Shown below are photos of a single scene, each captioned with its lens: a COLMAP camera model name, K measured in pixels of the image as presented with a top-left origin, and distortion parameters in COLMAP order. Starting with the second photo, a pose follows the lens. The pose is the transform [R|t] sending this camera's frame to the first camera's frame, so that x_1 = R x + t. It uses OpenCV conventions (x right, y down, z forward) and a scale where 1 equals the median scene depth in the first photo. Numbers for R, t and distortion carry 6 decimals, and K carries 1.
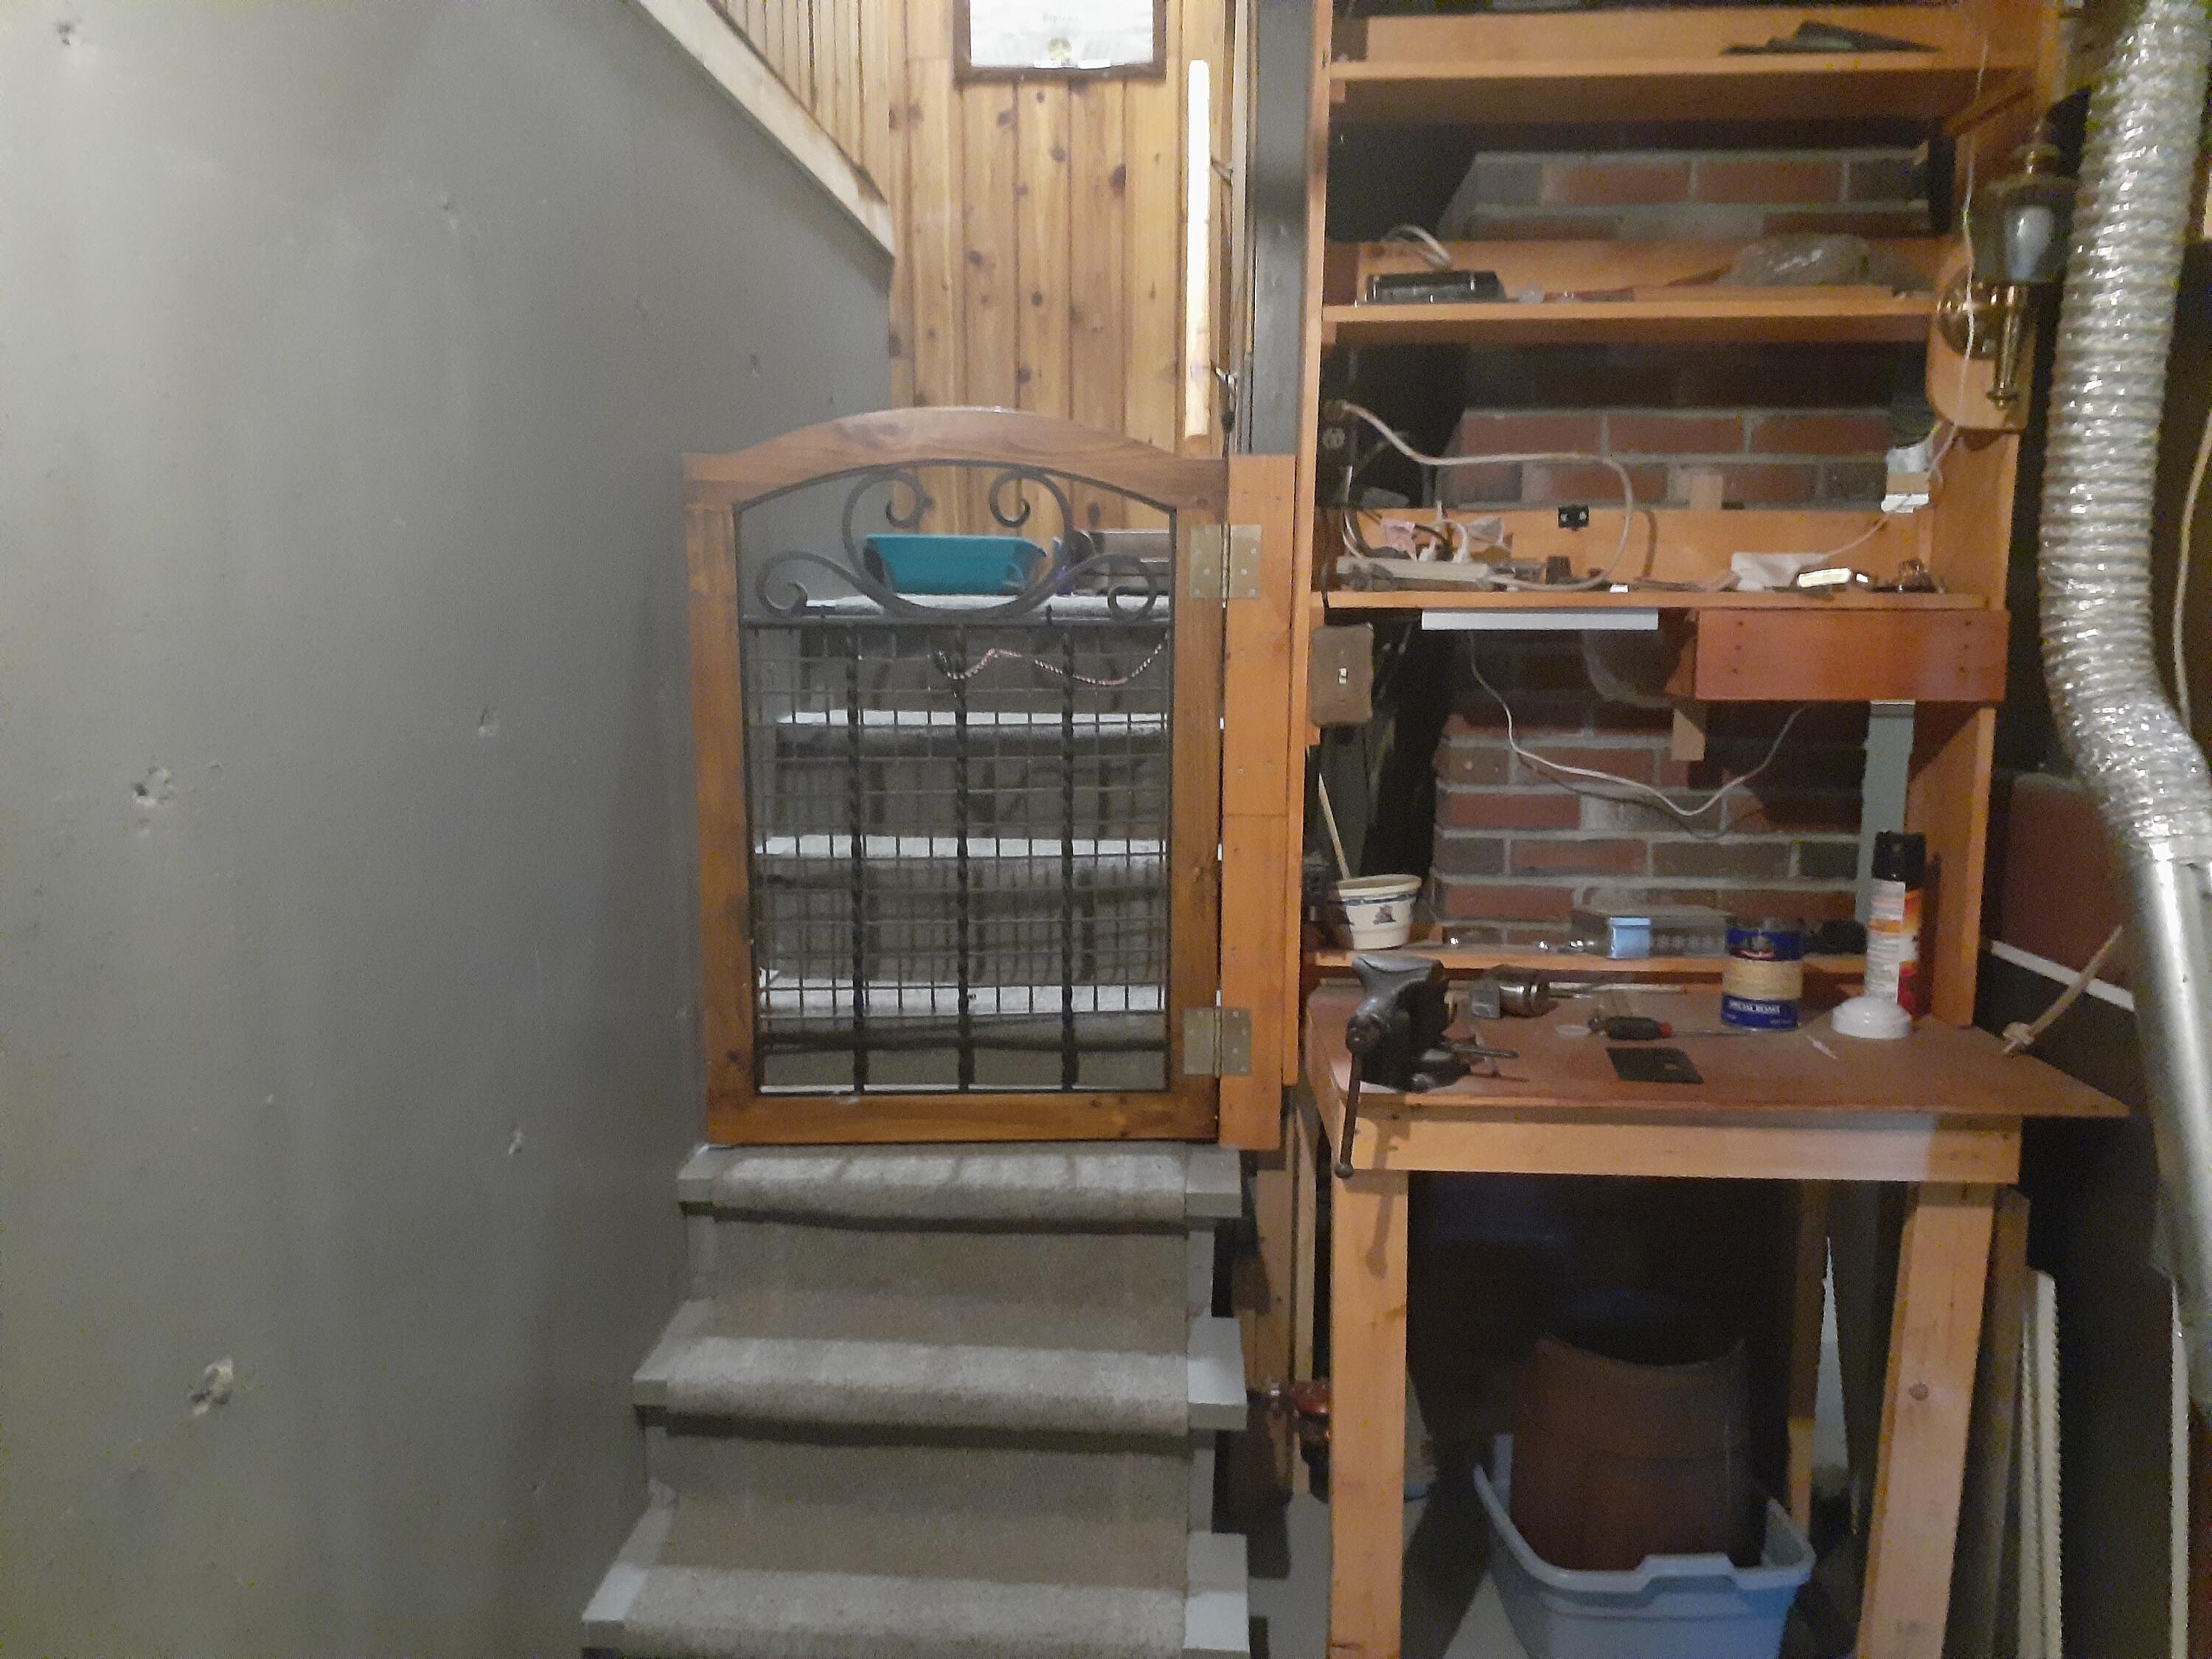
lens RADIAL K [[1739.7, 0, 1104.0], [0, 1739.7, 832.8], [0, 0, 1]] dist [0.006183, -0.013631]
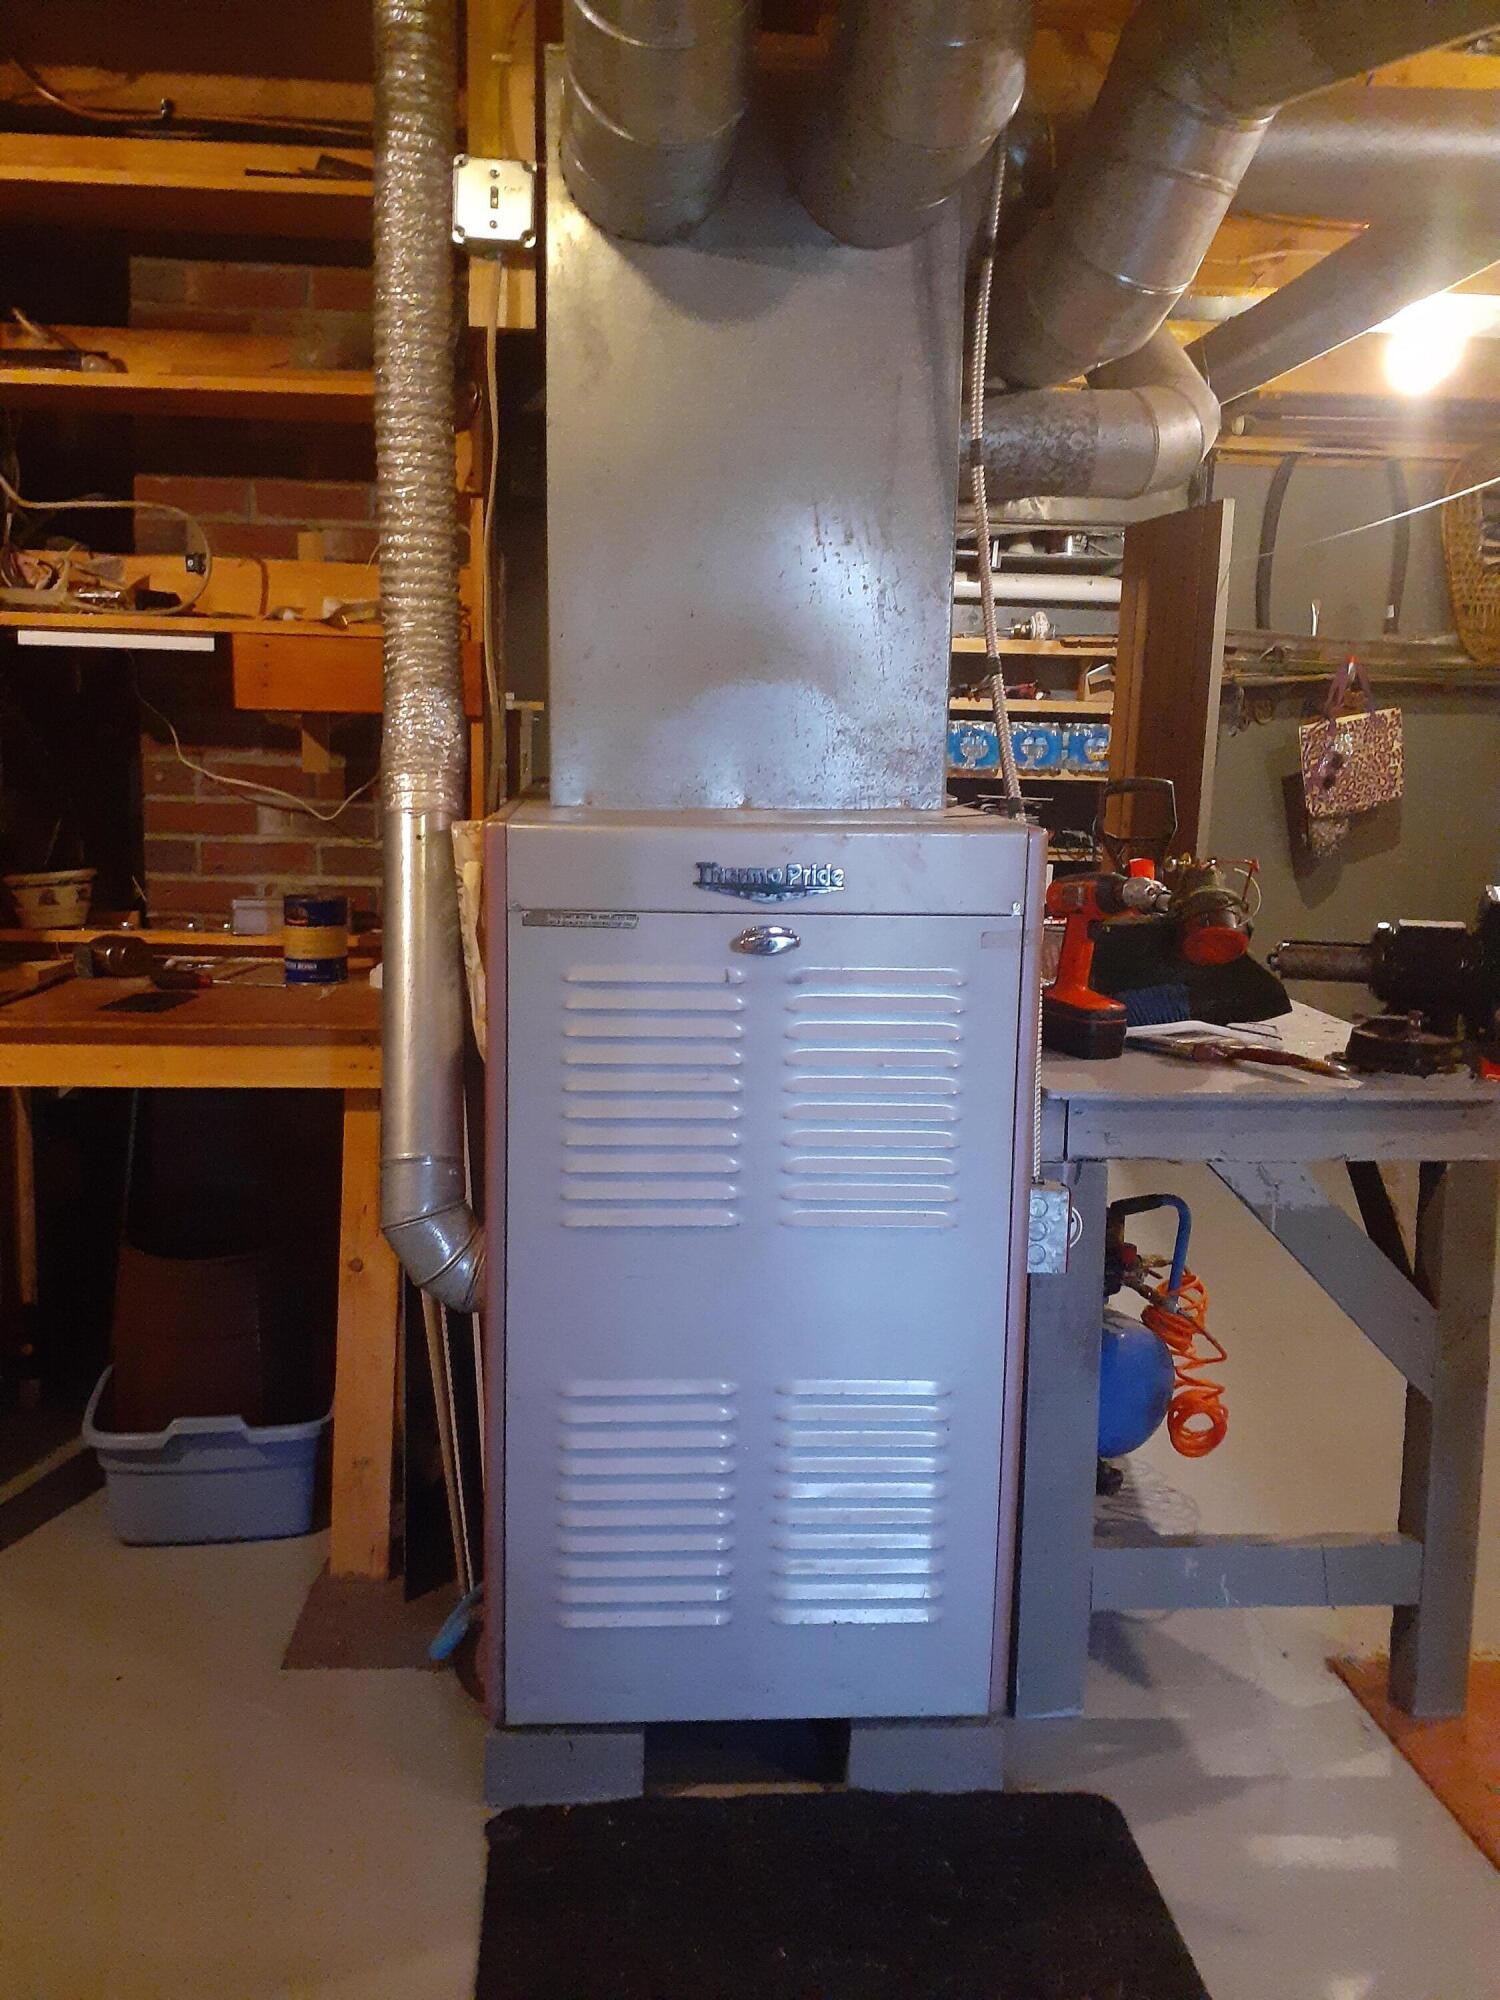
lens RADIAL K [[1573.0, 0, 753.7], [0, 1573.0, 934.8], [0, 0, 1]] dist [0.006183, -0.013631]
pose [[0.990280, 0.007936, 0.138858, 0.489425], [-0.006035, 0.999882, -0.014107, 0.084943], [-0.138954, 0.013132, 0.990212, -0.116510]]
